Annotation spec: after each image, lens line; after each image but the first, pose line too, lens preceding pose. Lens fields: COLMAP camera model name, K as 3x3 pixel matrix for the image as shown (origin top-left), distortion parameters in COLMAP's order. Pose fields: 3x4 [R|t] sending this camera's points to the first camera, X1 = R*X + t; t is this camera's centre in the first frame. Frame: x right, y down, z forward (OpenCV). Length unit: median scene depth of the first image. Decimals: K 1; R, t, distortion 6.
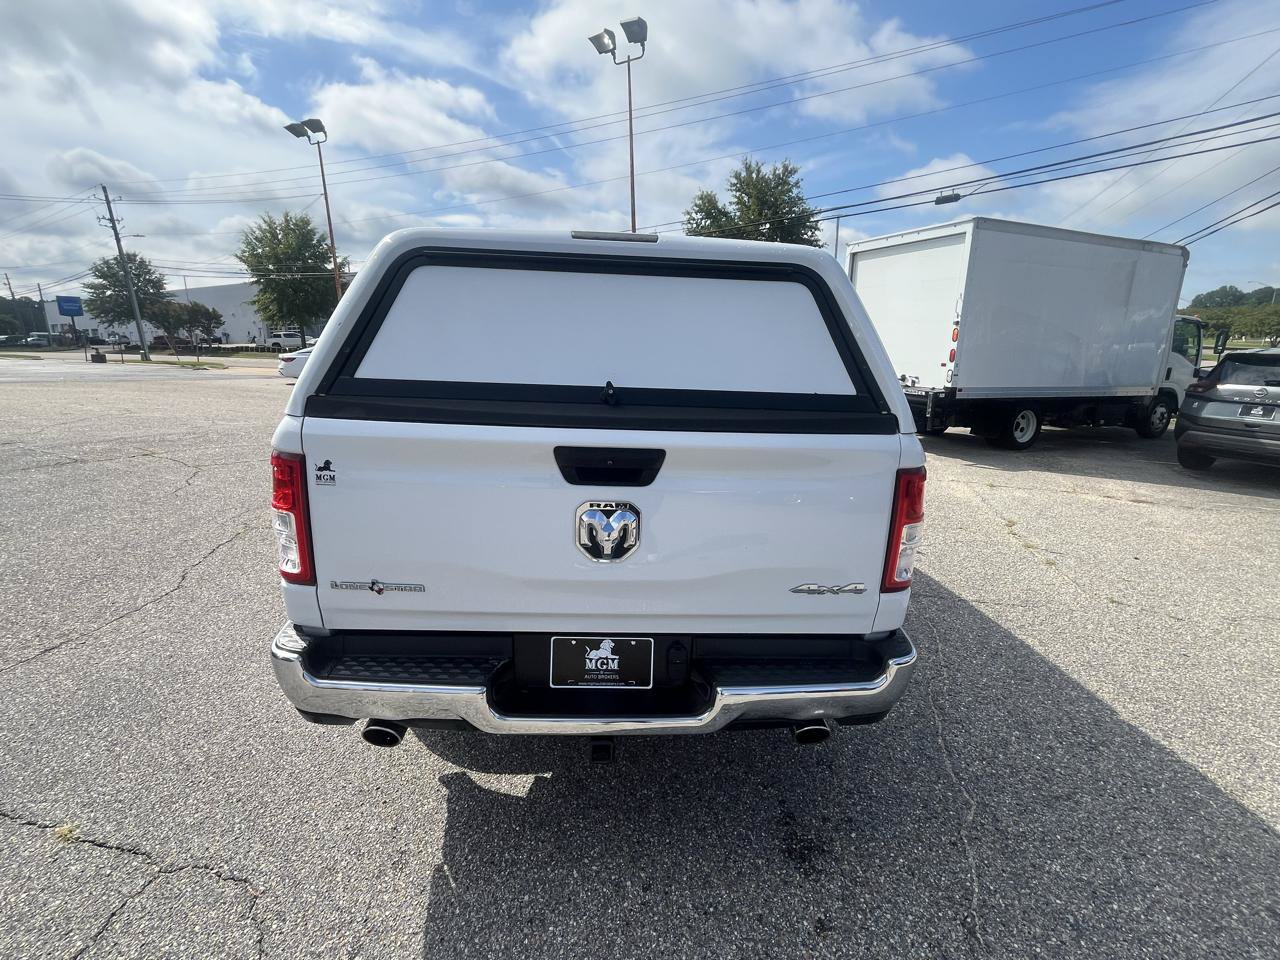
lens RADIAL K [[578.9, 0, 641.9], [0, 578.9, 480.1], [0, 0, 1]] dist [-0.001919, -0.000240]
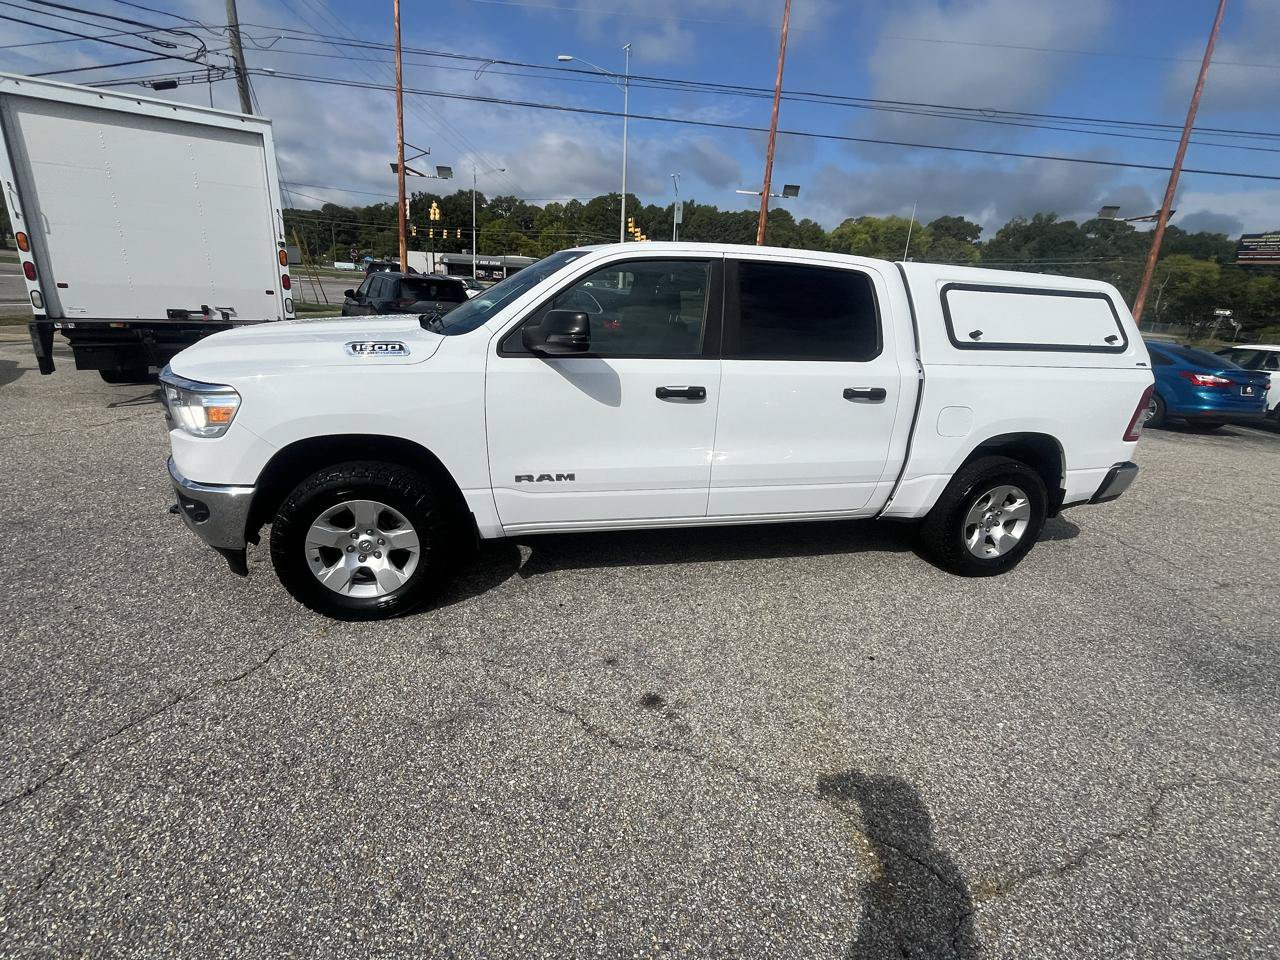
lens RADIAL K [[578.3, 0, 635.6], [0, 578.3, 477.3], [0, 0, 1]] dist [-0.002593, -0.000272]
pose [[-0.185437, -0.335912, 0.923459, -1.375822], [0.167080, 0.915296, 0.366493, -0.498287], [-0.968348, 0.222253, -0.113605, 1.829993]]
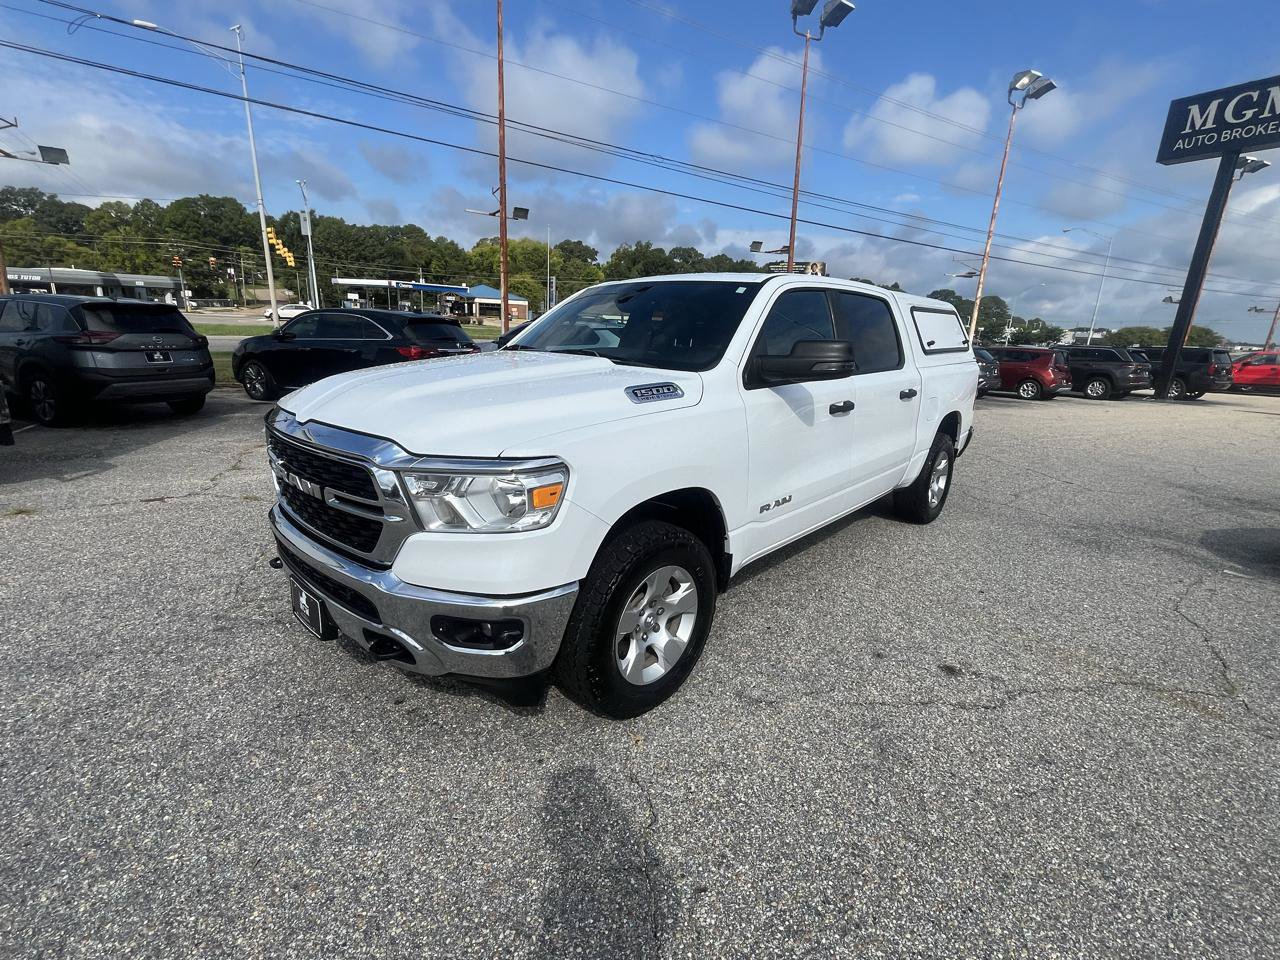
lens RADIAL K [[579.3, 0, 635.7], [0, 579.3, 477.3], [0, 0, 1]] dist [-0.002605, -0.000287]
pose [[-0.686811, -0.232054, 0.688798, -0.958873], [0.118752, 0.899106, 0.421315, -0.649266], [-0.717070, 0.371160, -0.589959, 2.593511]]
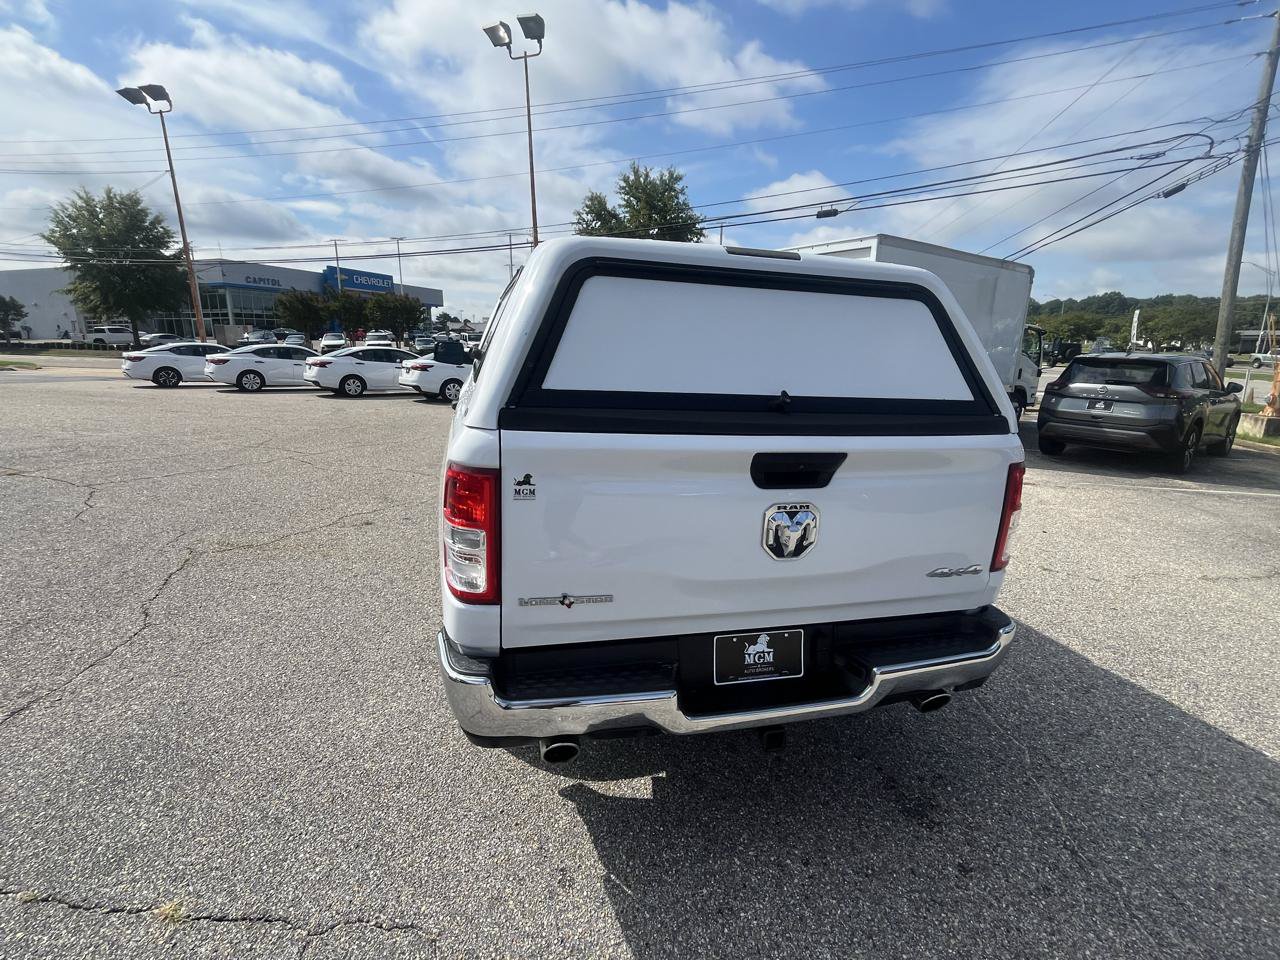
lens RADIAL K [[577.3, 0, 641.4], [0, 577.3, 479.4], [0, 0, 1]] dist [-0.000871, -0.000860]
pose [[0.980176, -0.037509, 0.194543, -0.280084], [0.037480, 0.999290, 0.003834, -0.011225], [-0.194549, 0.003534, 0.980886, 0.006058]]
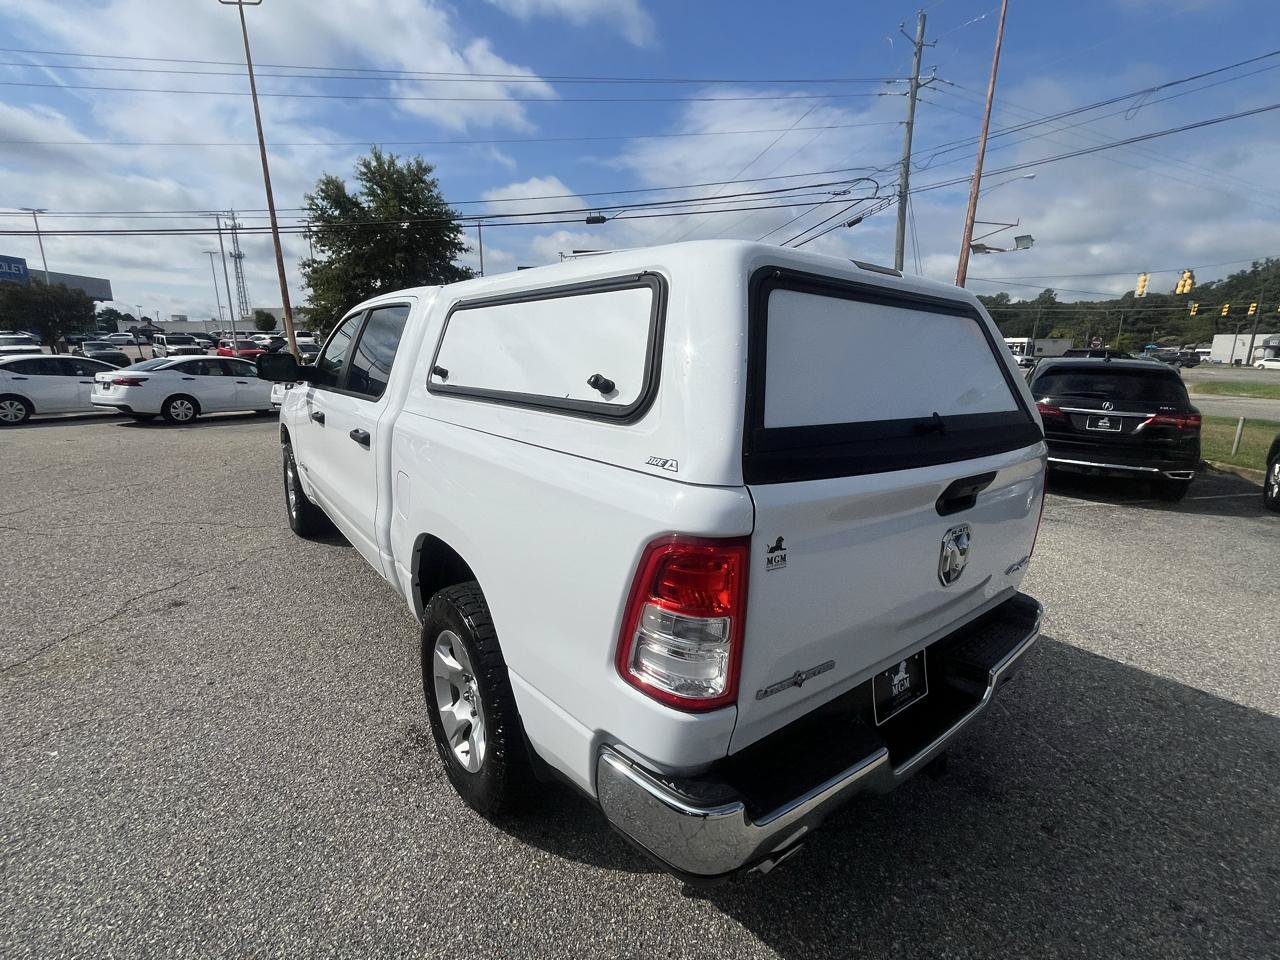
lens RADIAL K [[576.1, 0, 638.8], [0, 576.1, 480.3], [0, 0, 1]] dist [-0.003174, -0.000229]
pose [[0.821391, -0.129691, 0.555425, -0.573892], [0.130493, 0.990707, 0.038348, -0.084088], [-0.555237, 0.040981, 0.830682, 0.236481]]
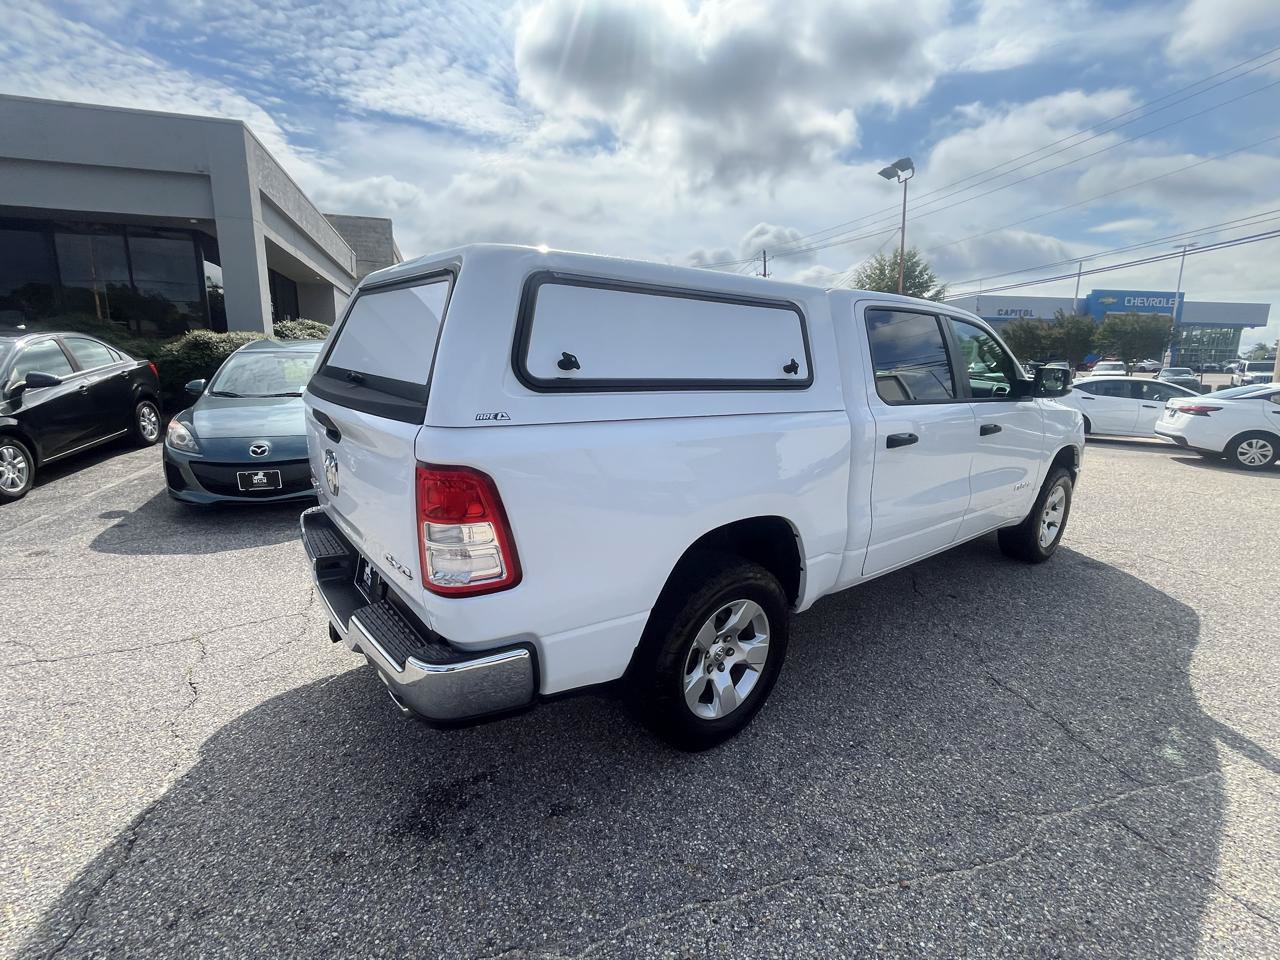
lens RADIAL K [[583.1, 0, 641.4], [0, 583.1, 482.4], [0, 0, 1]] dist [-0.000776, -0.000735]
pose [[0.580421, 0.165787, -0.797262, 0.798336], [-0.199995, 0.978091, 0.057789, -0.062718], [0.789375, 0.125907, 0.600861, 0.391793]]
